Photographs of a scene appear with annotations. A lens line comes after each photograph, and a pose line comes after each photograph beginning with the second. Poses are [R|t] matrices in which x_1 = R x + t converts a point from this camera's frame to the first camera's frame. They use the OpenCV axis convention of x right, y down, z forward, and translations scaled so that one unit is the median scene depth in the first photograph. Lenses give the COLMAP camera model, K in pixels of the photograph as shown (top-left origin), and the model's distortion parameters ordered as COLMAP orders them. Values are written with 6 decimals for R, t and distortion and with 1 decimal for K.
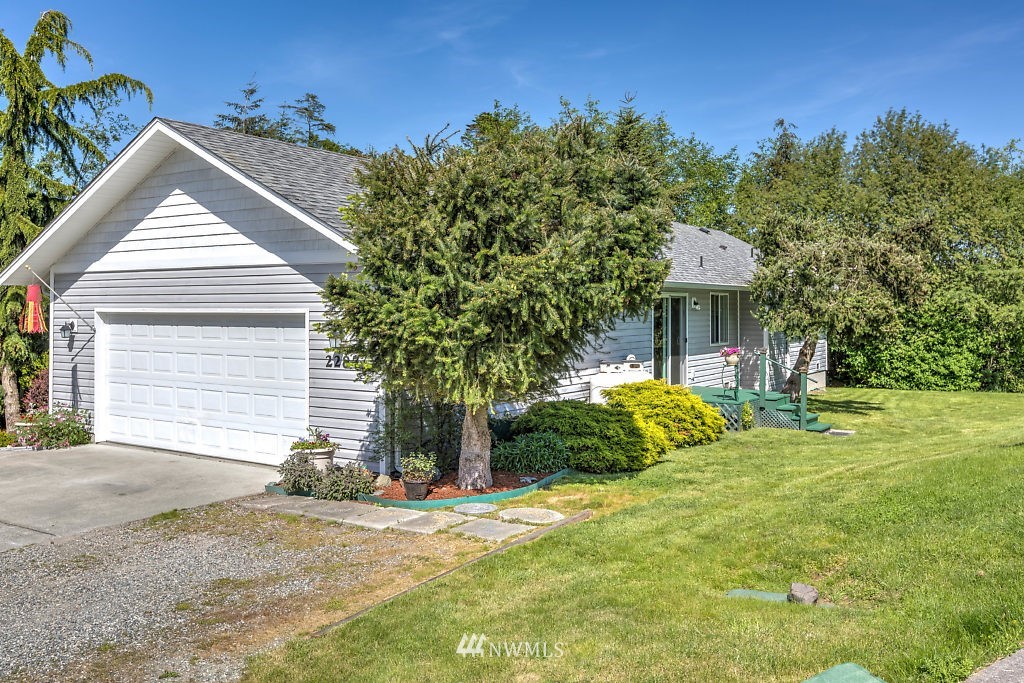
lens RADIAL K [[886.5, 0, 506.2], [0, 886.5, 315.3], [0, 0, 1]] dist [0.002693, 0.003439]
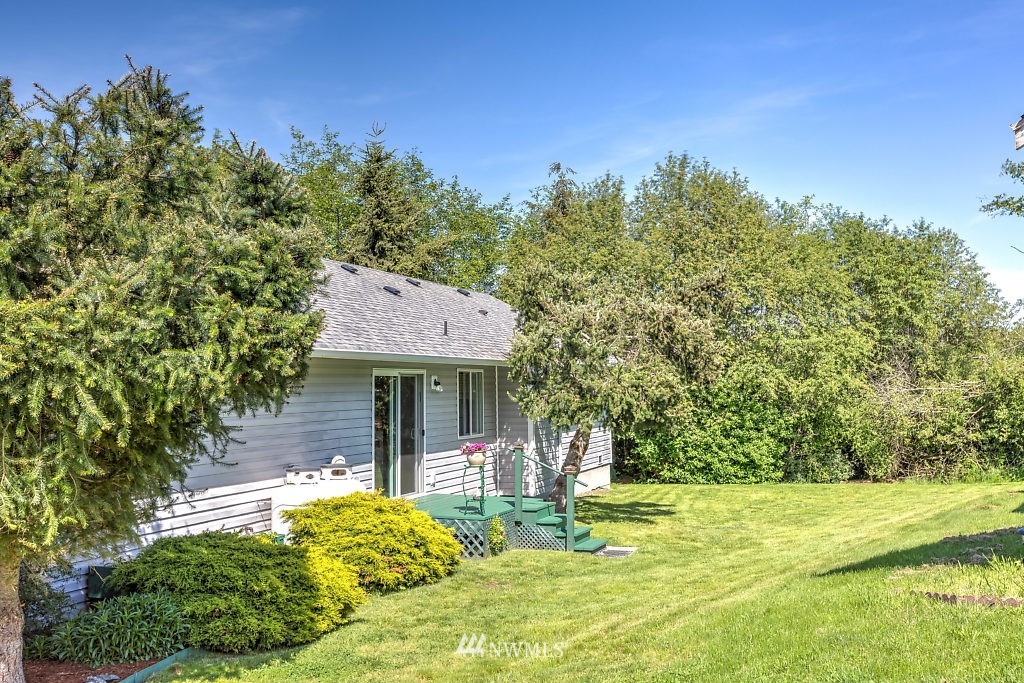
lens RADIAL K [[1002.6, 0, 512.0], [0, 1002.6, 340.3], [0, 0, 1]] dist [-0.015346, 0.000000]
pose [[0.973631, -0.002612, 0.228114, 0.089917], [0.015861, 0.998290, -0.056265, -0.001045], [-0.227577, 0.058400, 0.972007, 0.169859]]
